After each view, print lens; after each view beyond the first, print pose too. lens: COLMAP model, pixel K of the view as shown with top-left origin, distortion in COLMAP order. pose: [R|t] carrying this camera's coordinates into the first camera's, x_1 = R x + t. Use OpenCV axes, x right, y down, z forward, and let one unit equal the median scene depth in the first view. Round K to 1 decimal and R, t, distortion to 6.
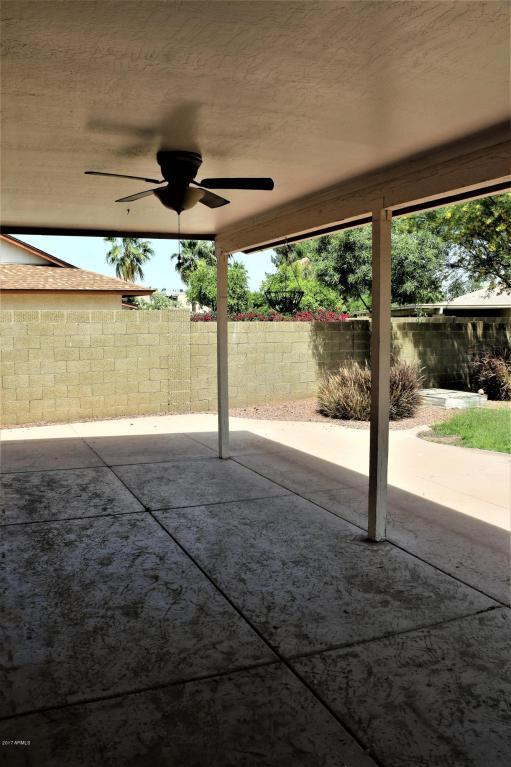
lens RADIAL K [[627.7, 0, 248.1], [0, 627.7, 389.2], [0, 0, 1]] dist [-0.177906, 0.149211]
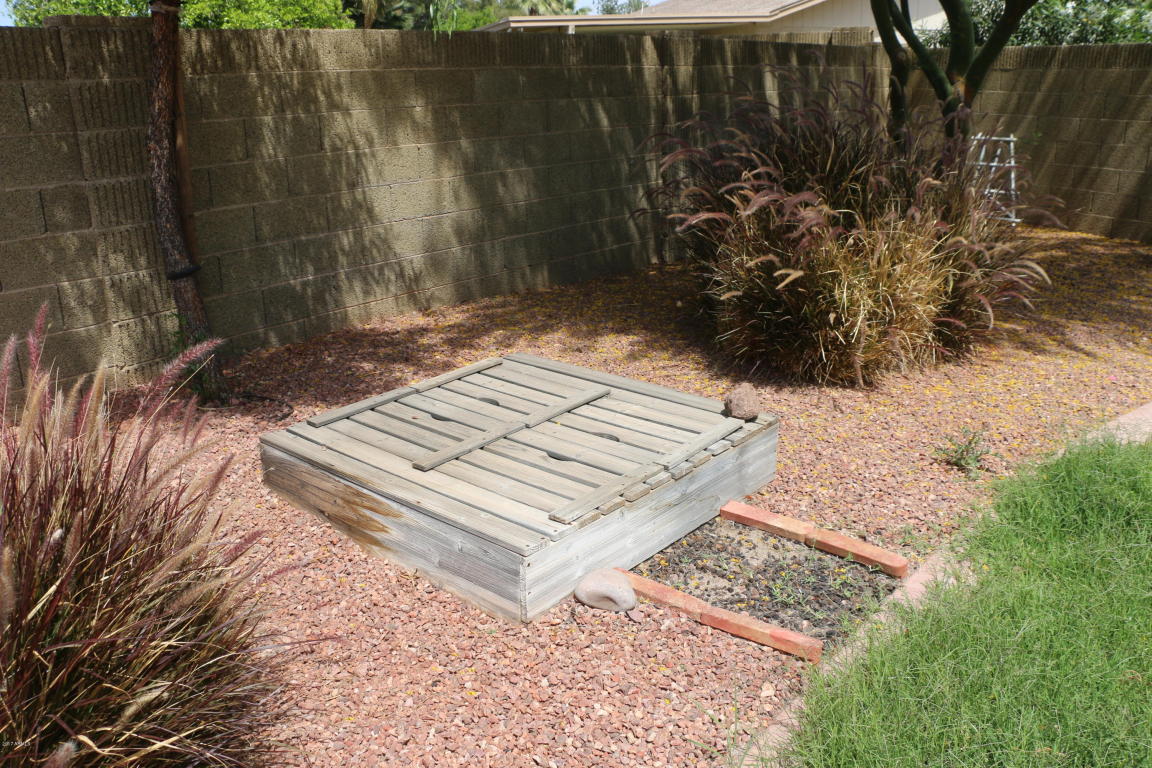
lens RADIAL K [[942.8, 0, 579.7], [0, 942.8, 385.5], [0, 0, 1]] dist [-0.177906, 0.149211]
pose [[0.957203, -0.111222, 0.267192, 0.328528], [0.052494, 0.974617, 0.217638, -0.076279], [-0.284616, -0.194298, 0.938745, 0.954051]]
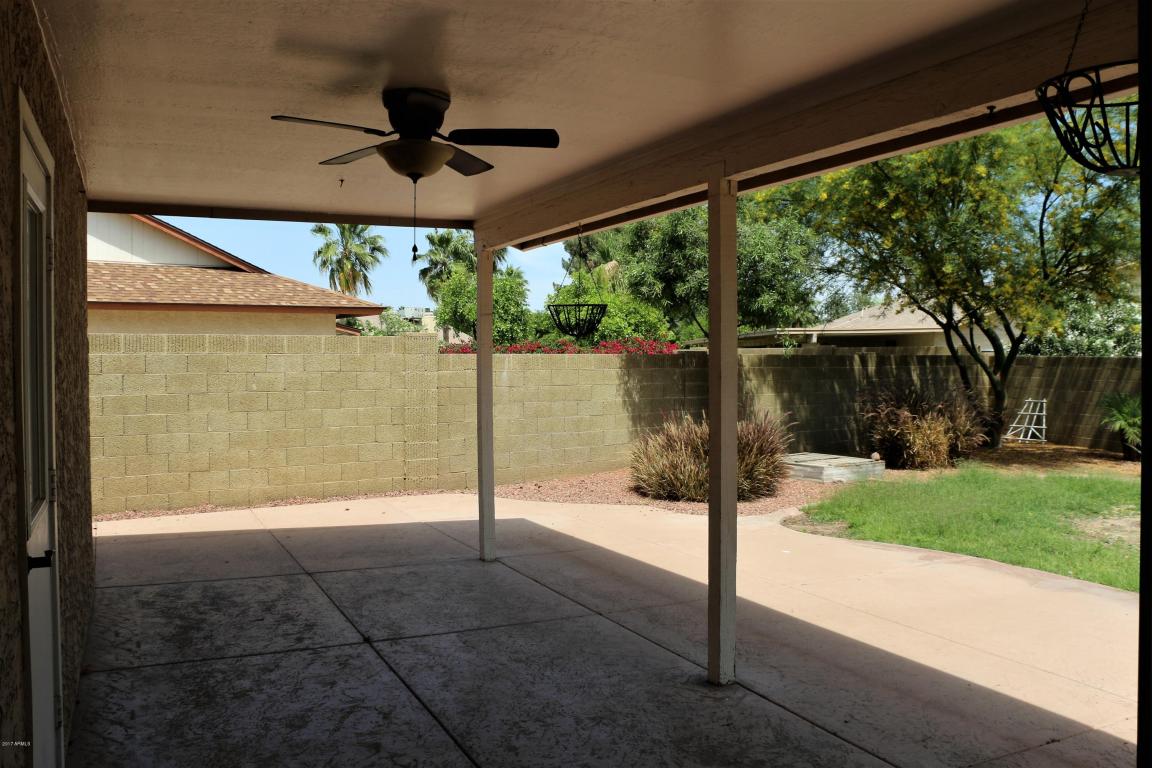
lens RADIAL K [[942.8, 0, 583.7], [0, 942.8, 379.7], [0, 0, 1]] dist [-0.177906, 0.149211]
pose [[0.998280, -0.000924, 0.058612, 0.003185], [0.005799, 0.996527, -0.083072, 0.003310], [-0.058331, 0.083269, 0.994818, 0.007843]]
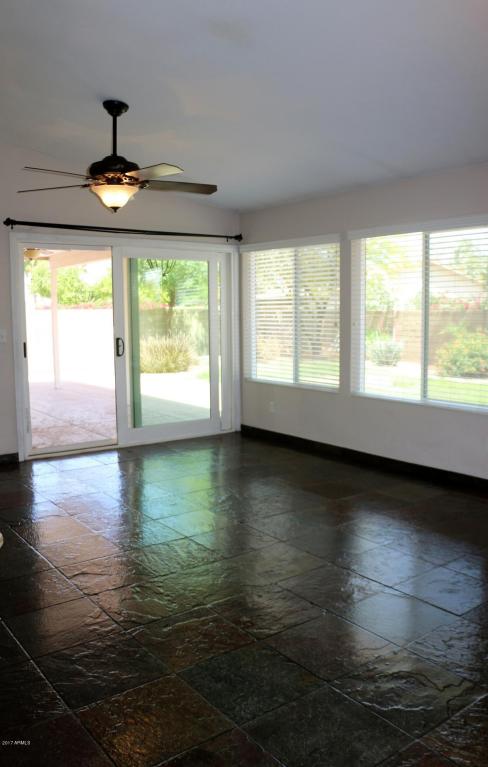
lens RADIAL K [[652.6, 0, 243.8], [0, 652.6, 384.2], [0, 0, 1]] dist [-0.167194, 0.107891]
pose [[0.974237, -0.032379, 0.223192, 0.047985], [0.031806, 0.999475, 0.006161, 0.076730], [-0.223274, 0.001097, 0.974755, -0.618428]]
